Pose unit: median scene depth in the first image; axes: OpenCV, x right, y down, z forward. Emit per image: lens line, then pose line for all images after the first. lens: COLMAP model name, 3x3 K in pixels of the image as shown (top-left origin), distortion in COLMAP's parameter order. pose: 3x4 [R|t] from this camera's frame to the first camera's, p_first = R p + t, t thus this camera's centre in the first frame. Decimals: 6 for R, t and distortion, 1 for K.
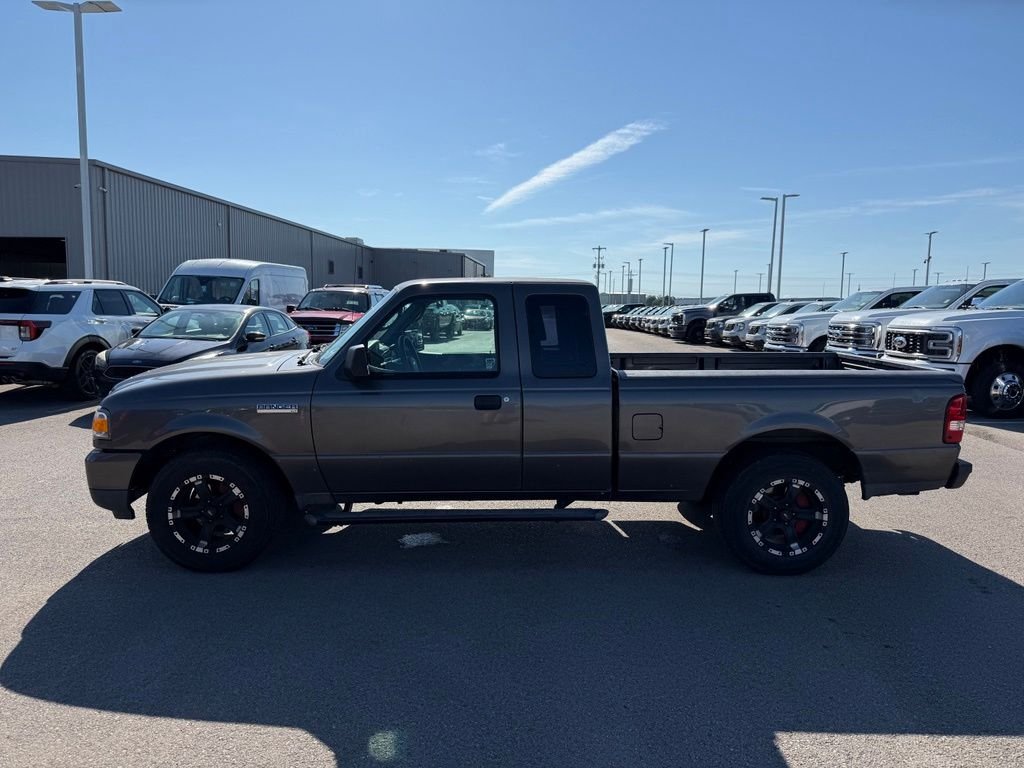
lens RADIAL K [[737.4, 0, 512.0], [0, 737.4, 384.0], [0, 0, 1]] dist [0.028779, -0.042071]
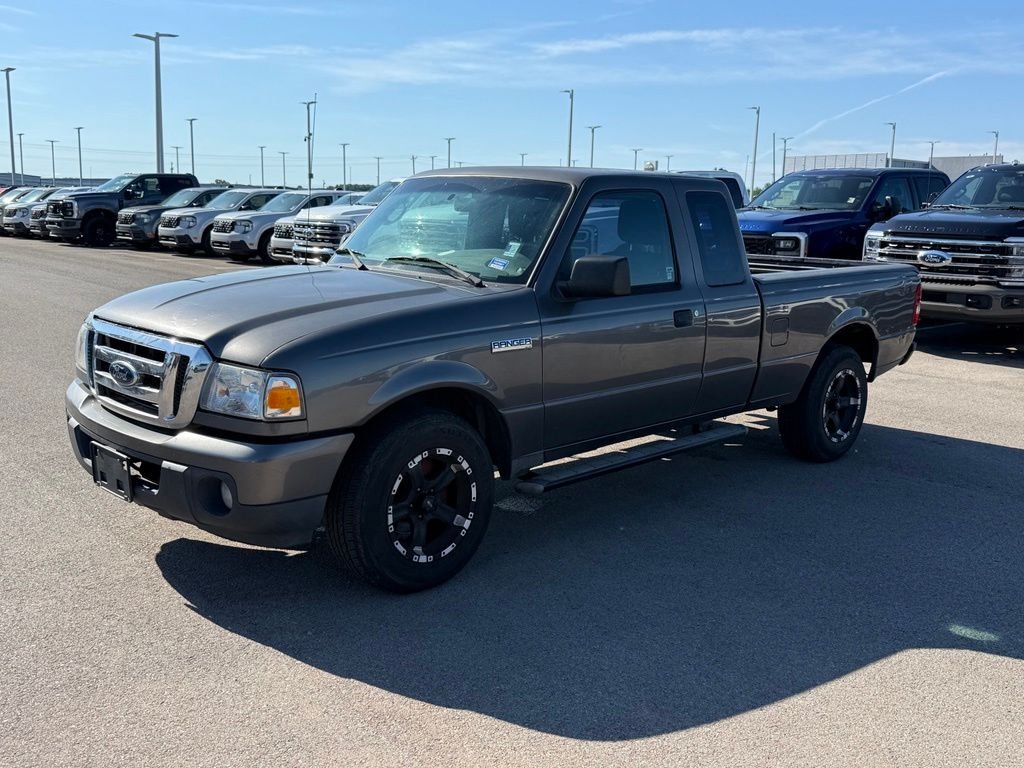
lens RADIAL K [[1037.2, 0, 512.0], [0, 1037.2, 384.0], [0, 0, 1]] dist [0.172159, -0.419117]
pose [[0.707152, -0.110090, 0.698438, -0.950950], [0.055112, 0.993381, 0.100779, -0.030209], [-0.704910, -0.032774, 0.708539, 0.235672]]
